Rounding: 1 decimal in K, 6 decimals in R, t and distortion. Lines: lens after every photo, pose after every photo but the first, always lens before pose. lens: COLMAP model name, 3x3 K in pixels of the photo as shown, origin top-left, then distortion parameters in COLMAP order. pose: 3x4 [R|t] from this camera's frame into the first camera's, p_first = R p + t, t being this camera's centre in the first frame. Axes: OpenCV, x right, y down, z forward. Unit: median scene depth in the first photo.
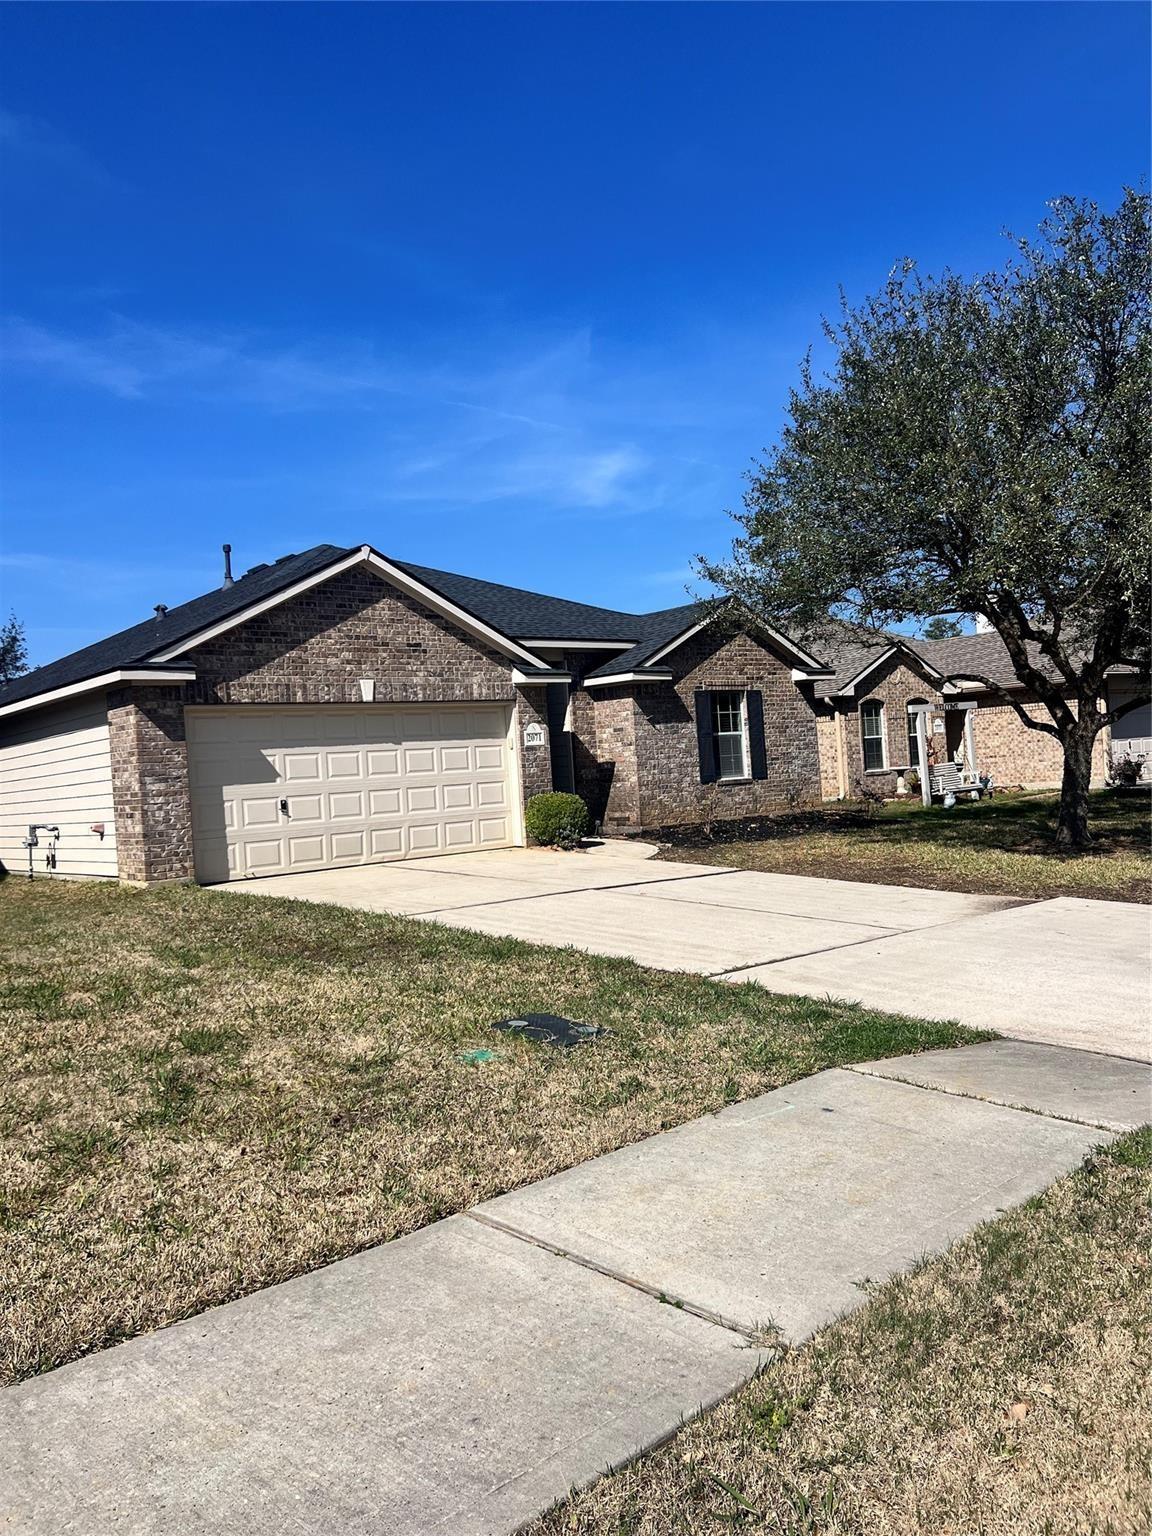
lens RADIAL K [[1152.1, 0, 574.4], [0, 1152.1, 767.0], [0, 0, 1]] dist [0.062253, -0.060828]
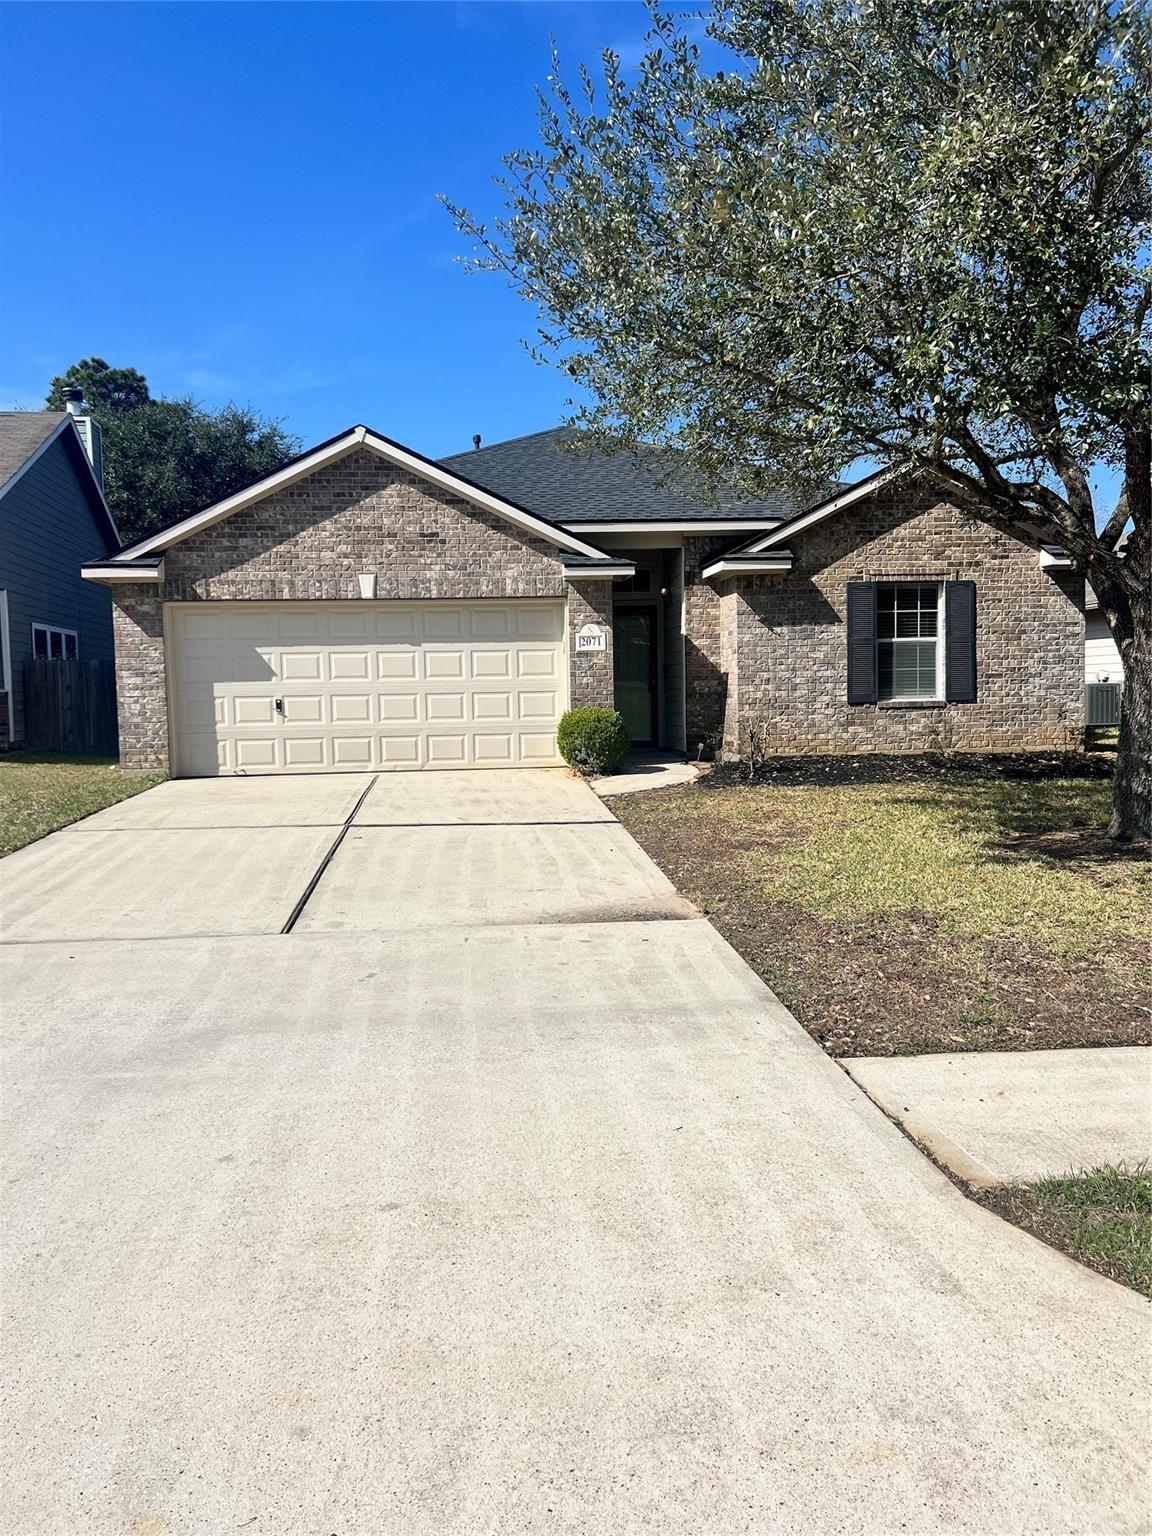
lens RADIAL K [[1152.1, 0, 577.6], [0, 1152.1, 772.6], [0, 0, 1]] dist [0.062253, -0.060828]
pose [[0.815807, 0.090706, -0.571166, 0.498862], [-0.031172, 0.993085, 0.113186, -0.027636], [0.577483, -0.074533, 0.812993, 0.324323]]
